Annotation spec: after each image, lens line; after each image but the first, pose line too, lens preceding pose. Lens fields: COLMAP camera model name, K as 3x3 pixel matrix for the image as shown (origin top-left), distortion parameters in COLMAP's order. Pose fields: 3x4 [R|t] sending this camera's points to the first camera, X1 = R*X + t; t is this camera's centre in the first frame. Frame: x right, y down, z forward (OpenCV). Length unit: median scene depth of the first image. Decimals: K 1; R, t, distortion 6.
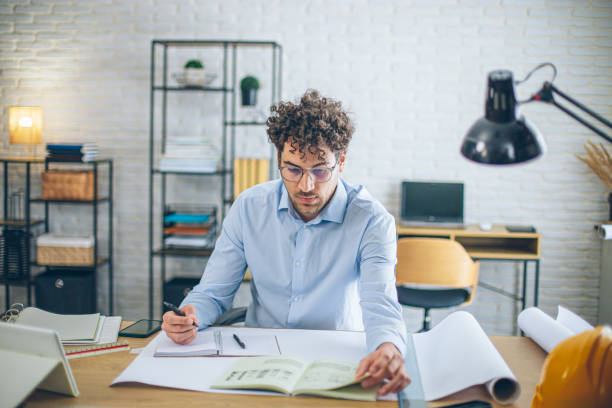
lens RADIAL K [[916.6, 0, 306.0], [0, 916.6, 204.0], [0, 0, 1]] dist [-0.088855, -0.072197]
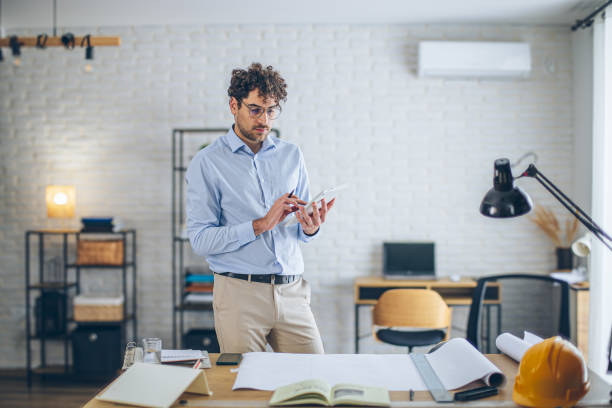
lens RADIAL K [[916.6, 0, 306.0], [0, 916.6, 204.0], [0, 0, 1]] dist [-0.088855, -0.072197]
pose [[0.998063, -0.022005, 0.058187, -0.064494], [0.025658, 0.997696, -0.062807, -0.002196], [-0.056671, 0.064178, 0.996328, -0.187279]]
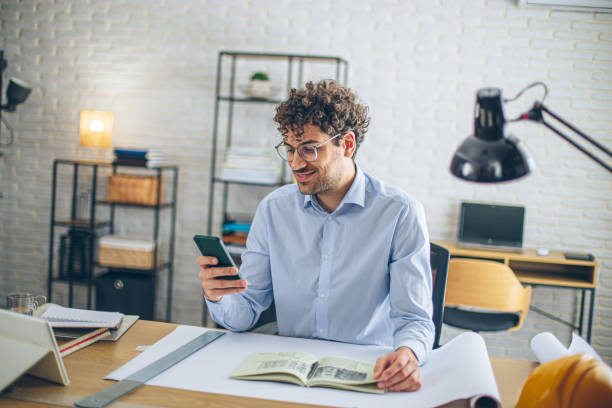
lens RADIAL K [[916.6, 0, 306.0], [0, 916.6, 204.0], [0, 0, 1]] dist [-0.088855, -0.072197]
pose [[0.993267, 0.051148, -0.103946, 0.040978], [-0.053123, 0.998455, -0.016316, 0.002395], [0.102950, 0.021728, 0.994449, -0.003438]]
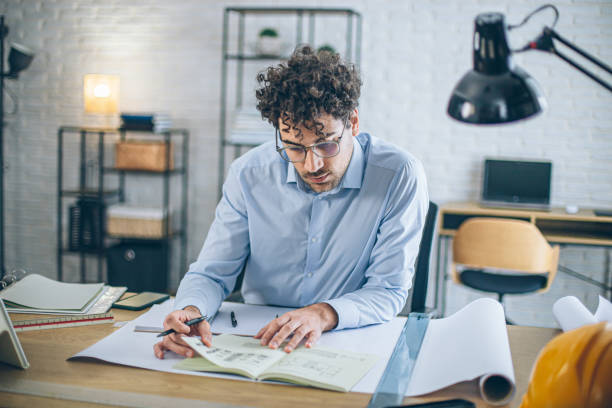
lens RADIAL K [[916.6, 0, 306.0], [0, 916.6, 204.0], [0, 0, 1]] dist [-0.088855, -0.072197]
pose [[0.989968, 0.028216, -0.138446, 0.054772], [-0.025384, 0.999432, 0.022180, 0.005507], [0.138994, -0.018443, 0.990122, 0.044563]]
